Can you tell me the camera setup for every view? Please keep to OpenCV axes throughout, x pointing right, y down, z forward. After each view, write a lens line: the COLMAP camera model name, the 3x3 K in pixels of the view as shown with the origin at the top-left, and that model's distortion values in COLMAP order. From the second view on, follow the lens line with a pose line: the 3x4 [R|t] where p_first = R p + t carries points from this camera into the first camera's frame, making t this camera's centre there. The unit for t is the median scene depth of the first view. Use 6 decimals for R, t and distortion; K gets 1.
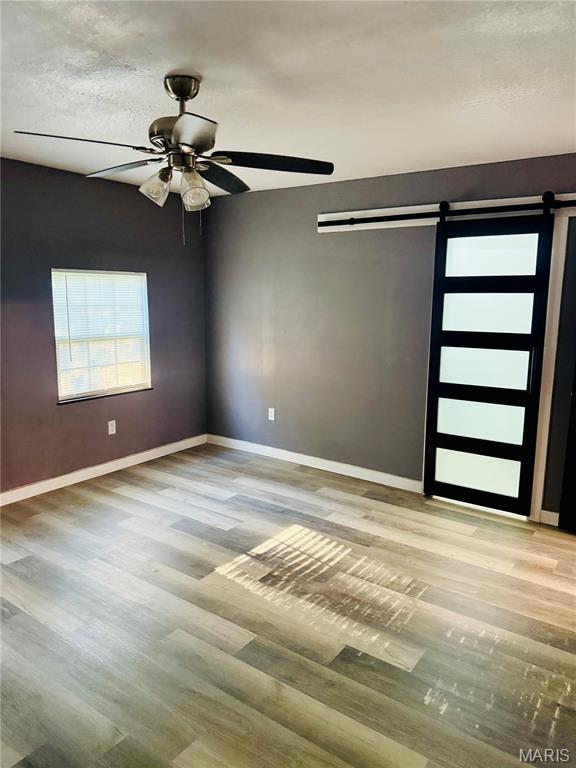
lens RADIAL K [[539.2, 0, 287.9], [0, 539.2, 384.0], [0, 0, 1]] dist [0.004226, 0.002311]
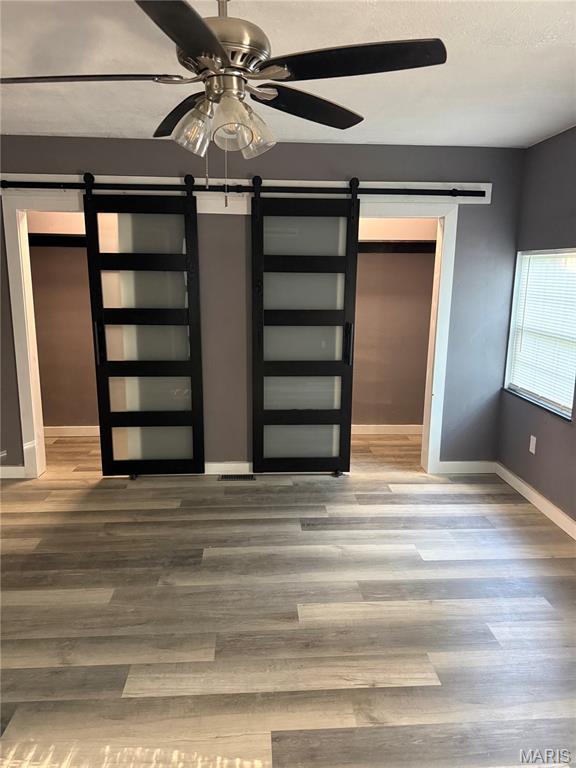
lens RADIAL K [[539.2, 0, 287.3], [0, 539.2, 384.7], [0, 0, 1]] dist [0.004226, 0.002311]
pose [[-0.777197, 0.107671, -0.619977, 0.215760], [-0.120662, 0.941469, 0.314766, -0.280132], [0.617581, 0.319443, -0.718714, 1.684743]]
